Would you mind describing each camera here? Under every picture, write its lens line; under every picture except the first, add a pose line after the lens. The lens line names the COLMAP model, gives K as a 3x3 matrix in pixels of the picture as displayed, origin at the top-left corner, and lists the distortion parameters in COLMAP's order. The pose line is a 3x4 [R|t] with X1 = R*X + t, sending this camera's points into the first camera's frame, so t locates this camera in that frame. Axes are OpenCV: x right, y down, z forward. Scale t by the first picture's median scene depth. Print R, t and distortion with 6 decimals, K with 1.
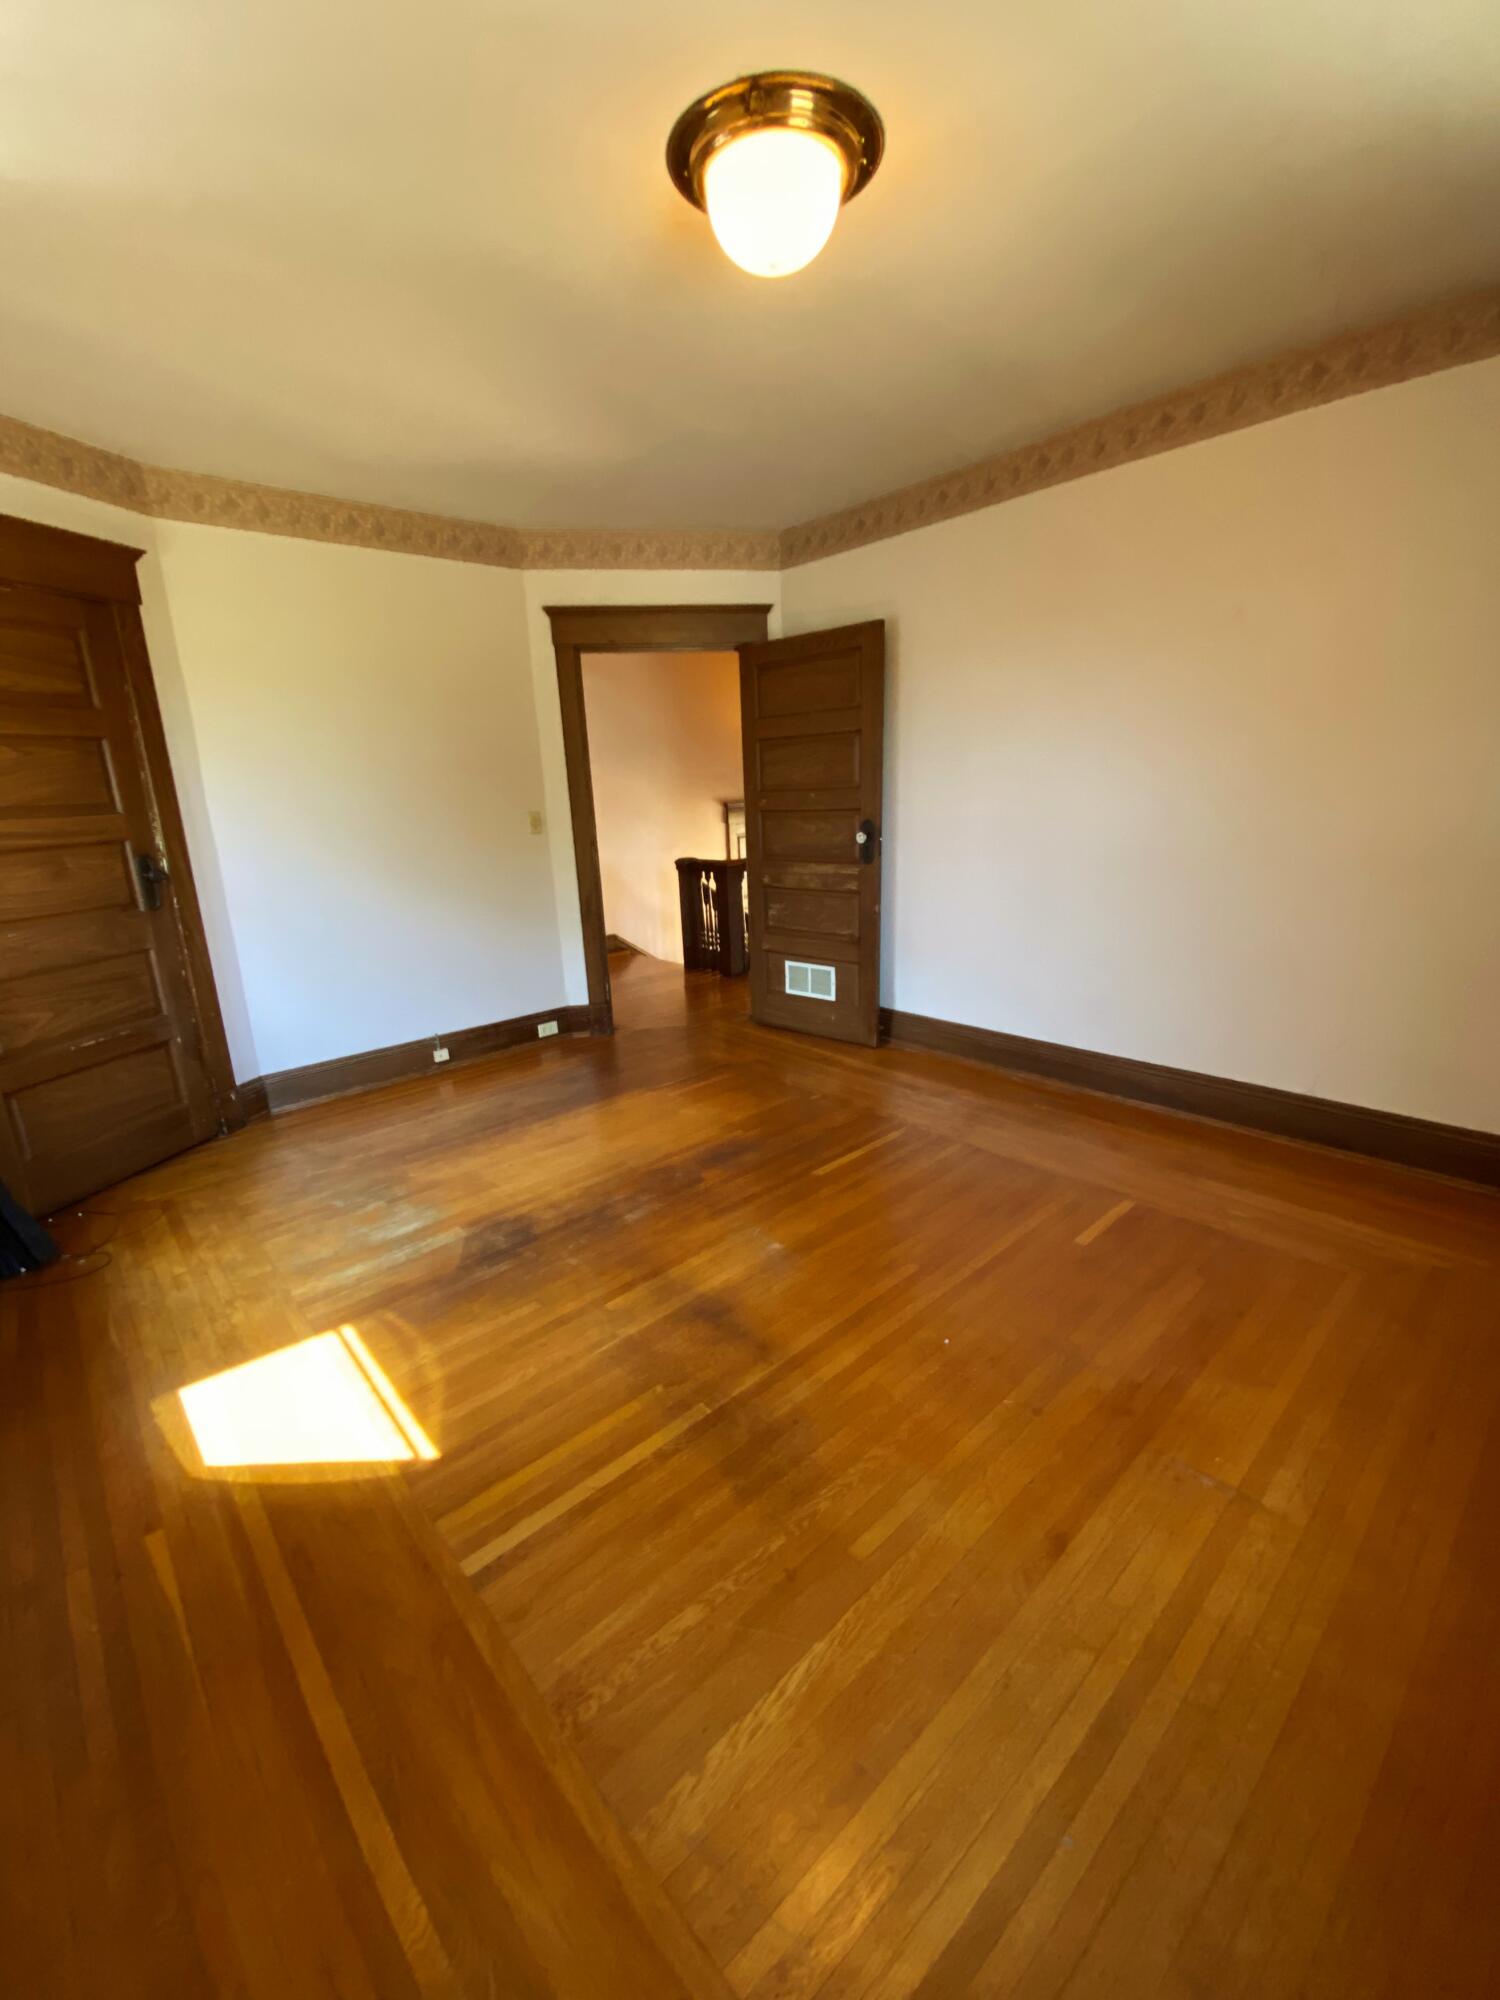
lens RADIAL K [[799.2, 0, 743.4], [0, 799.2, 1001.4], [0, 0, 1]] dist [0.023539, -0.023527]
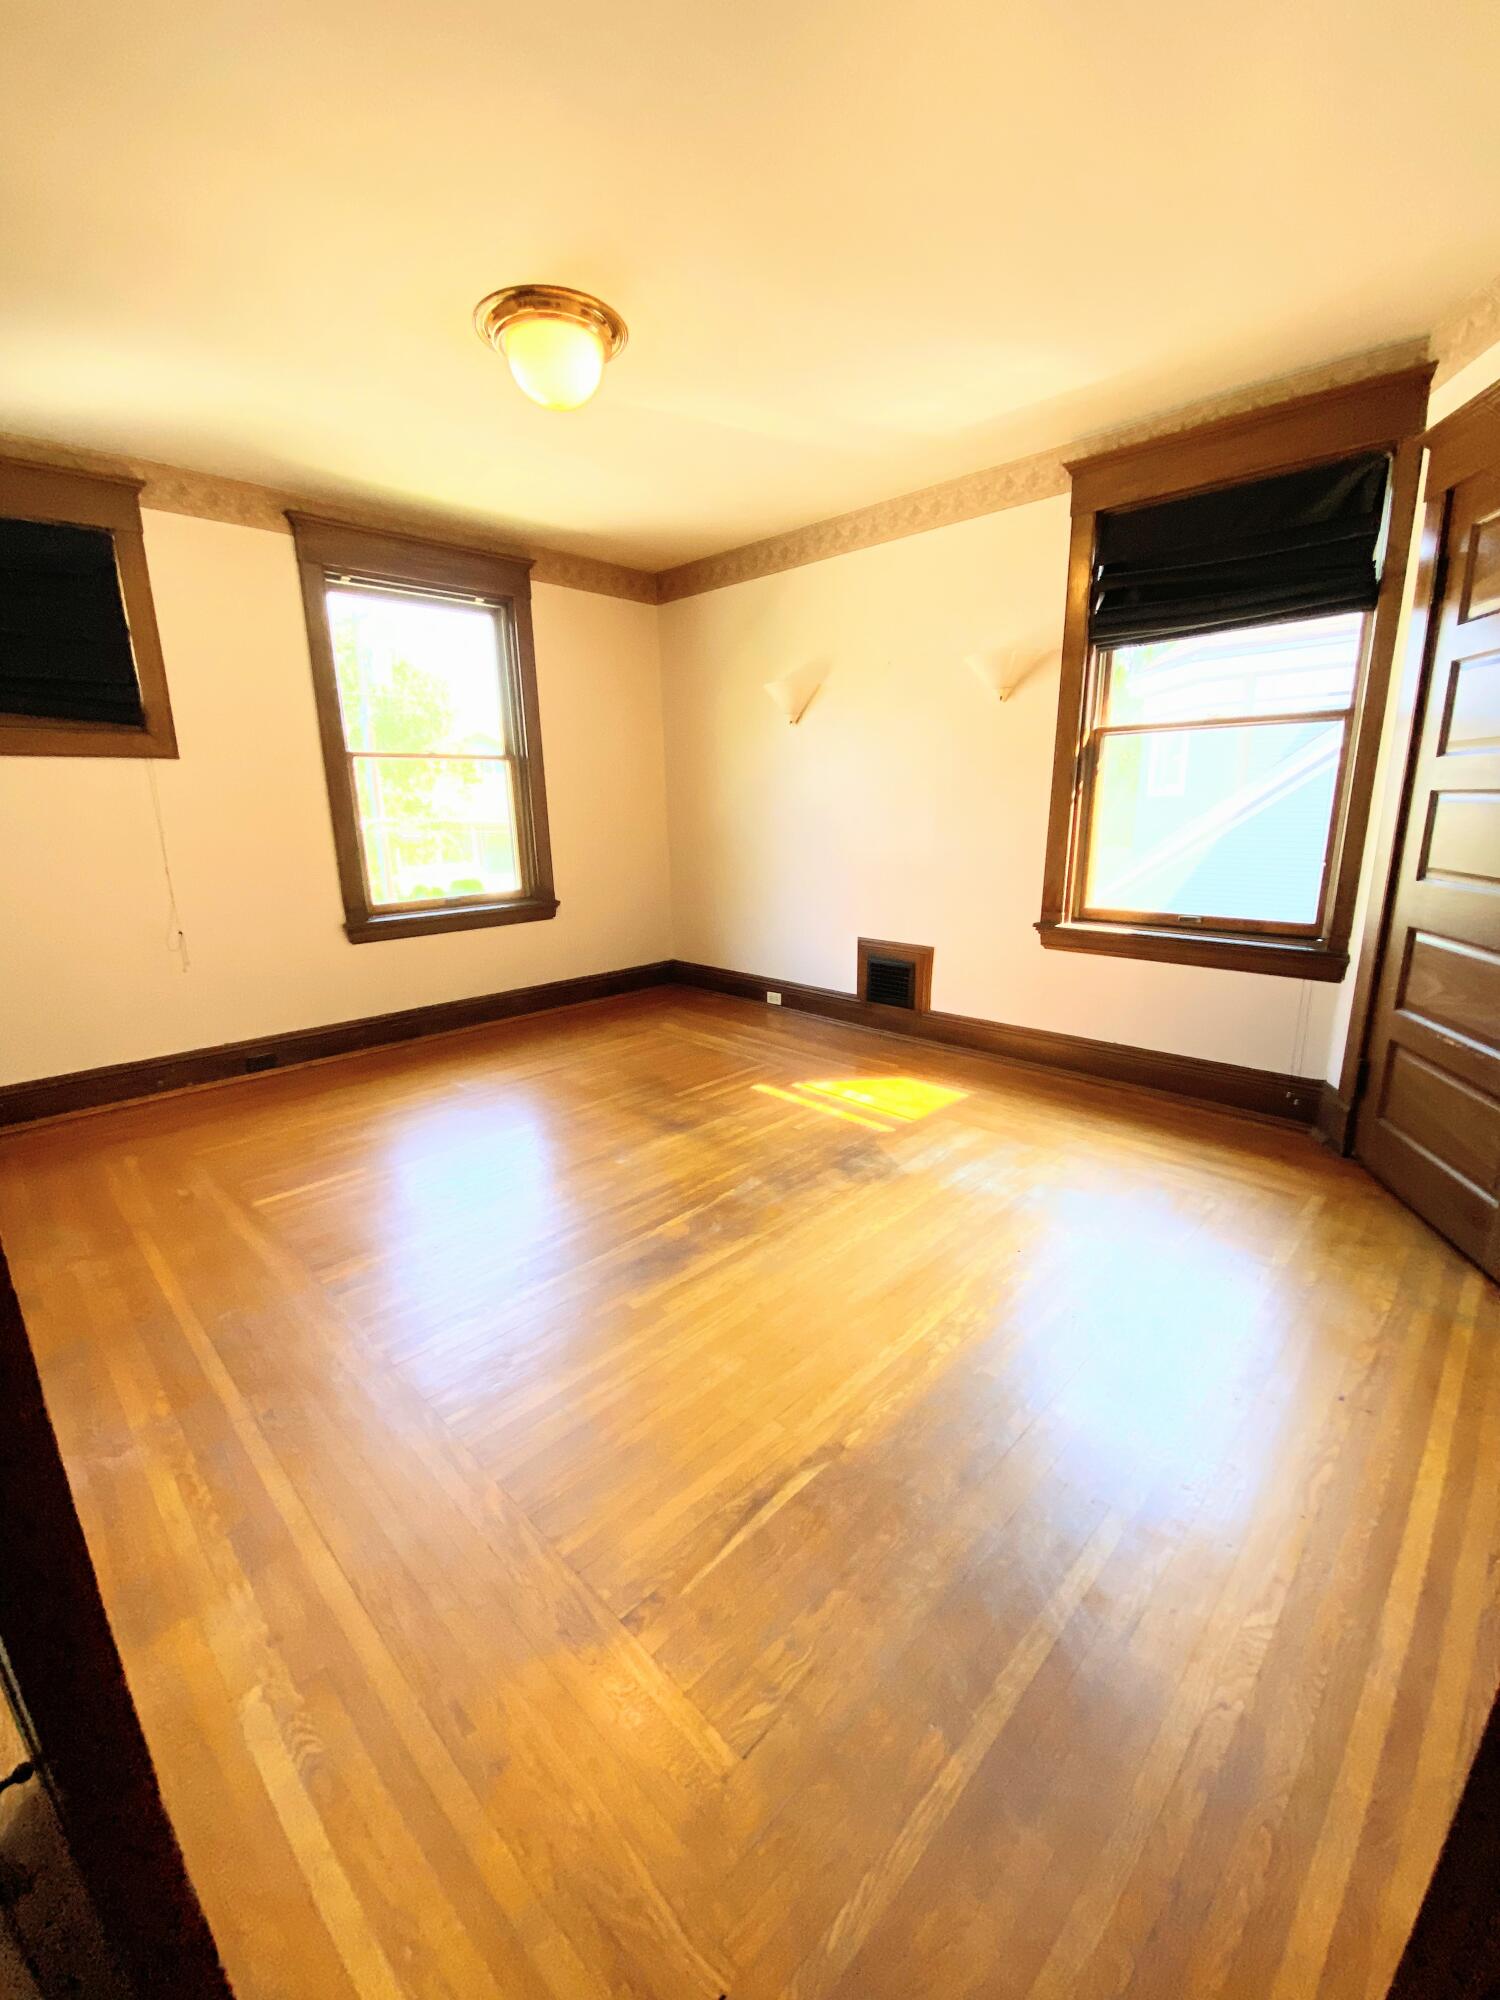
lens RADIAL K [[799.2, 0, 743.4], [0, 799.2, 1001.4], [0, 0, 1]] dist [0.023539, -0.023527]
pose [[-0.996878, 0.069090, -0.038219, -0.109096], [0.042373, 0.876577, 0.479393, -0.460263], [0.066623, 0.476277, -0.876768, 1.911825]]
